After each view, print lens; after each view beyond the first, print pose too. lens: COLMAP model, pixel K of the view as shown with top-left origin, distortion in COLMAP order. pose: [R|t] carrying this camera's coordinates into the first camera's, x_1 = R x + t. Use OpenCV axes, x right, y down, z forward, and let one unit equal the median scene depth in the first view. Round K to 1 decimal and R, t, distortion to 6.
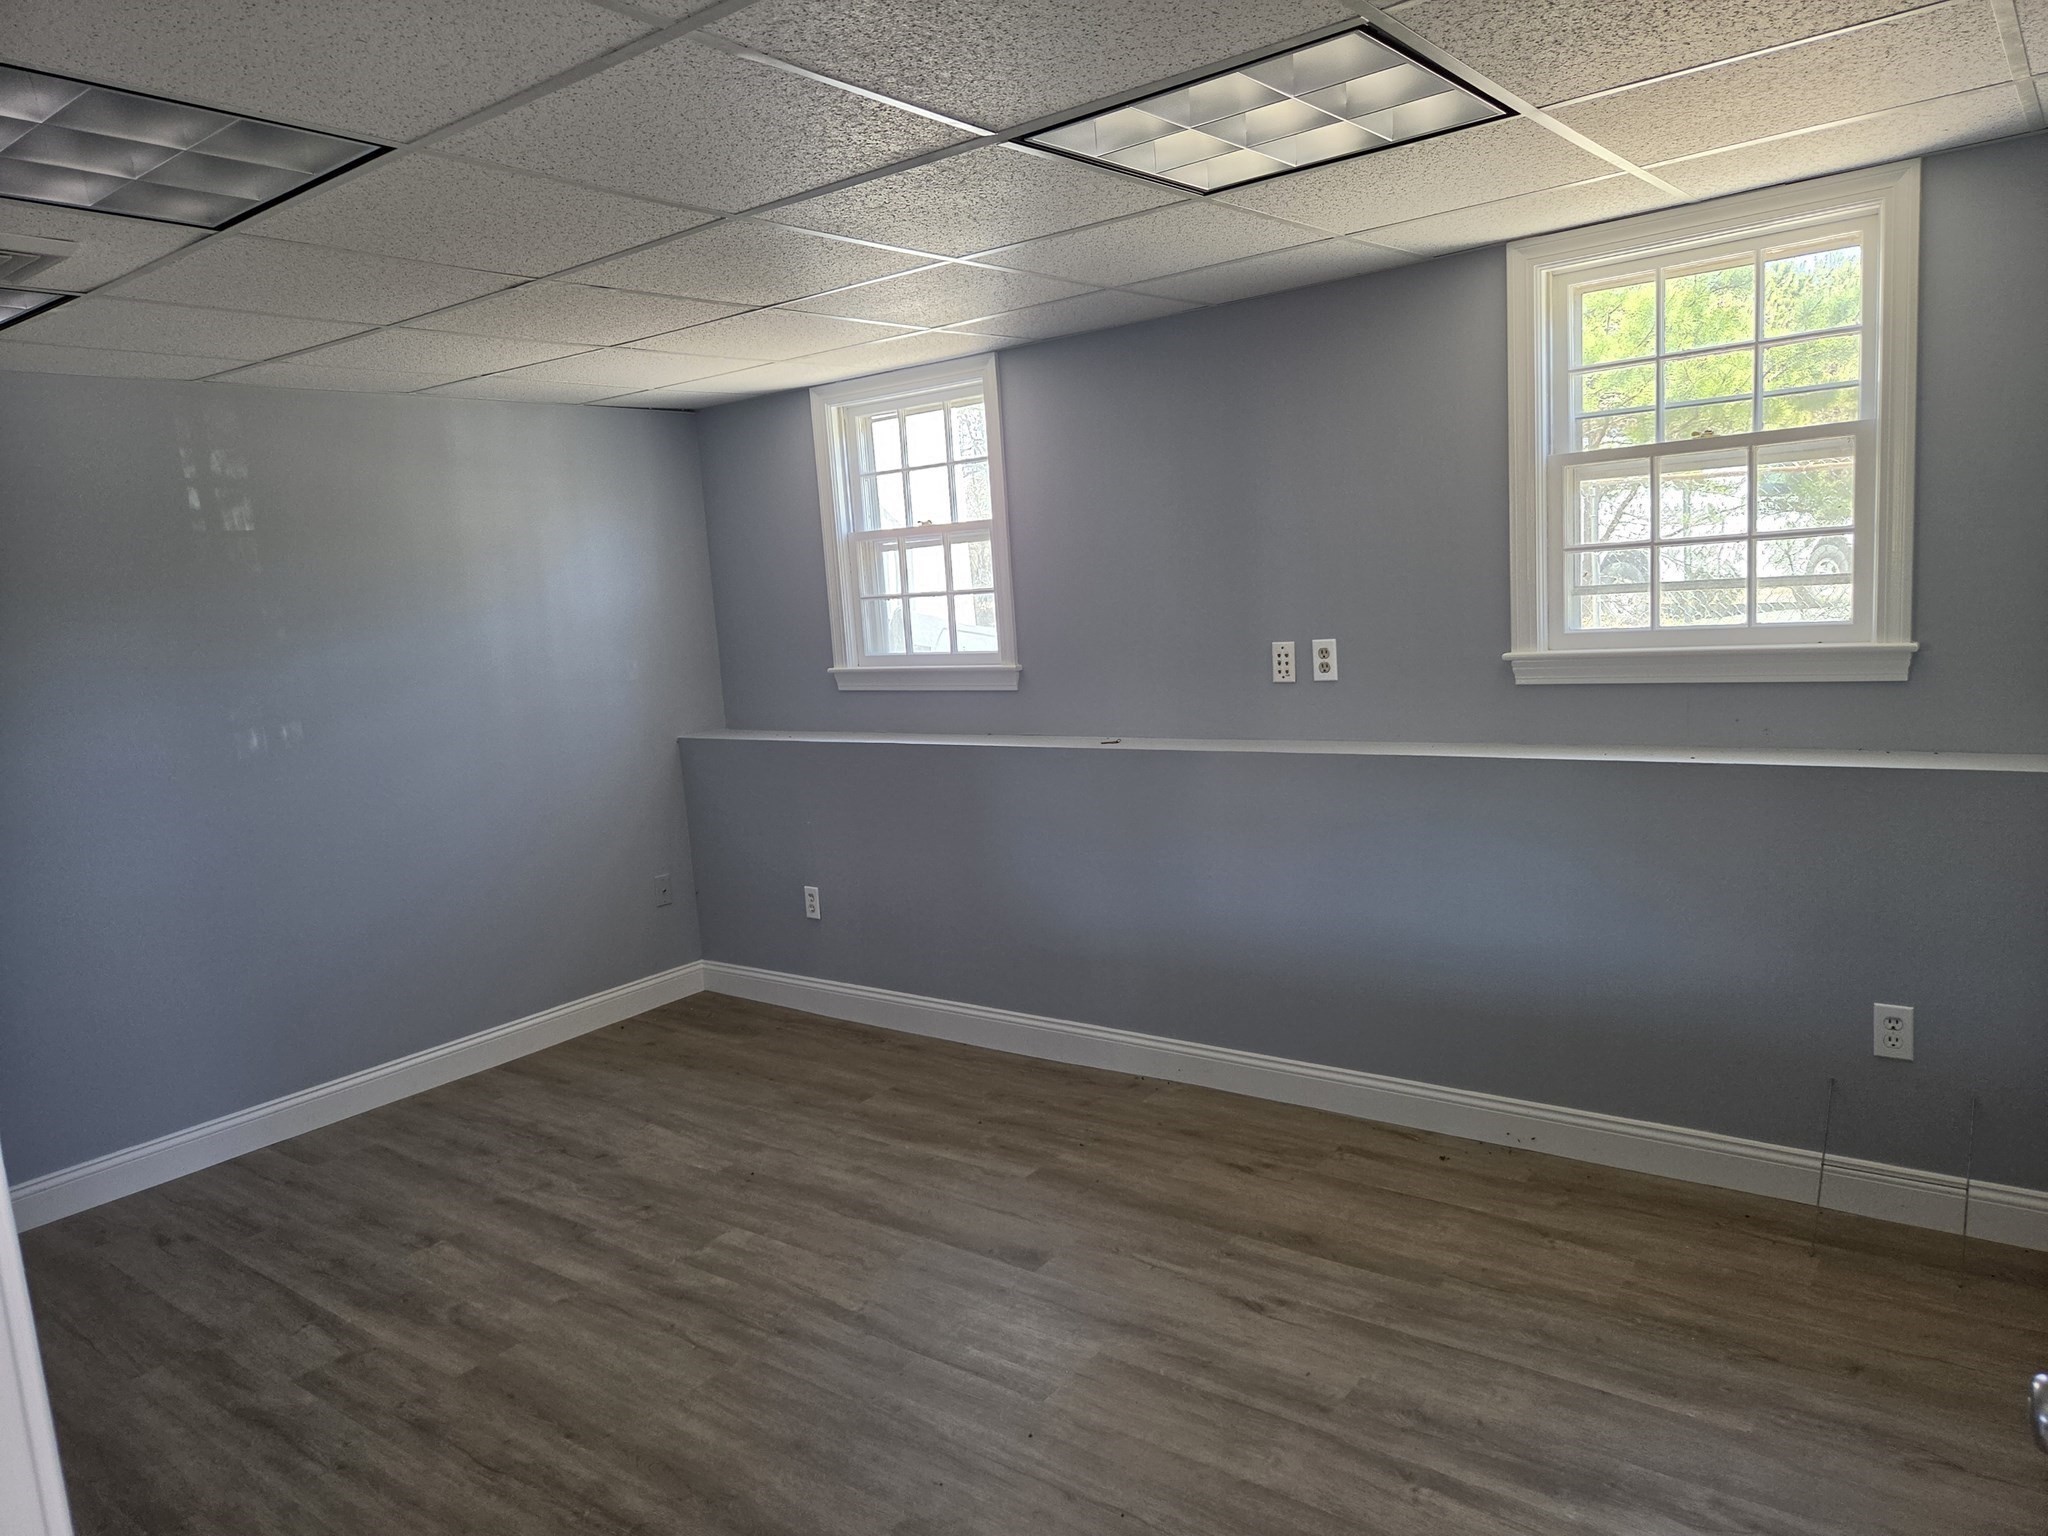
lens RADIAL K [[1396.4, 0, 1024.0], [0, 1396.4, 768.0], [0, 0, 1]] dist [-0.002303, -0.001466]
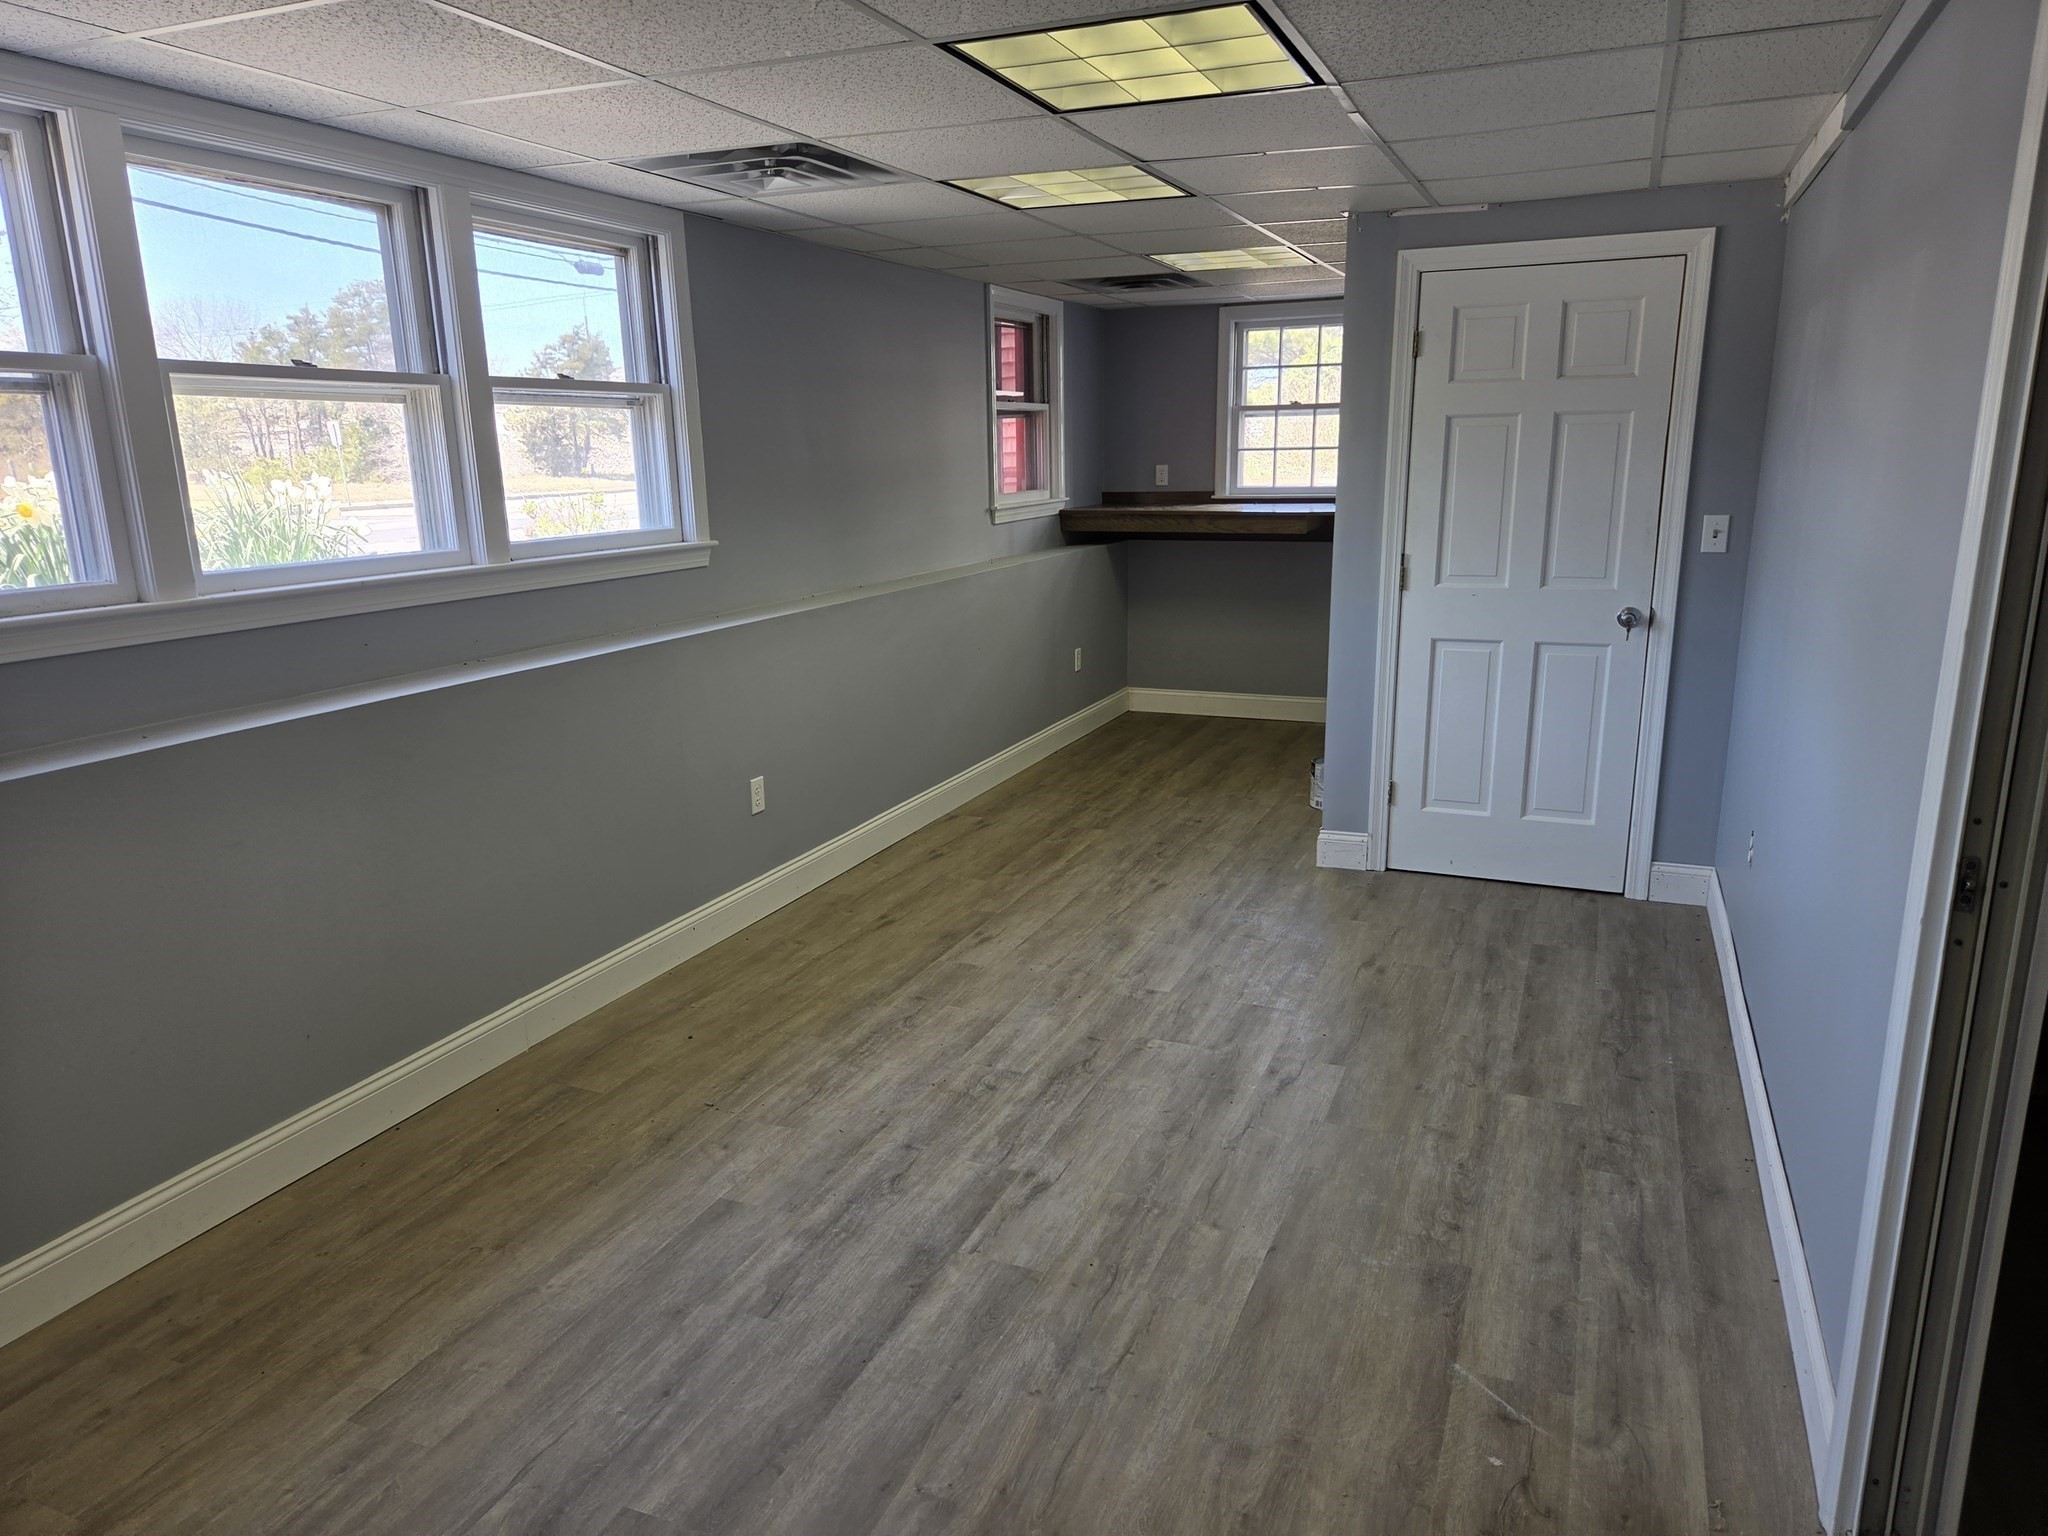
lens RADIAL K [[1396.4, 0, 1024.0], [0, 1396.4, 768.0], [0, 0, 1]] dist [-0.002303, -0.001466]
pose [[-0.266573, -0.141560, 0.953362, -1.484826], [0.166272, 0.967570, 0.190162, -0.136229], [-0.949364, 0.209210, -0.234391, 1.772042]]
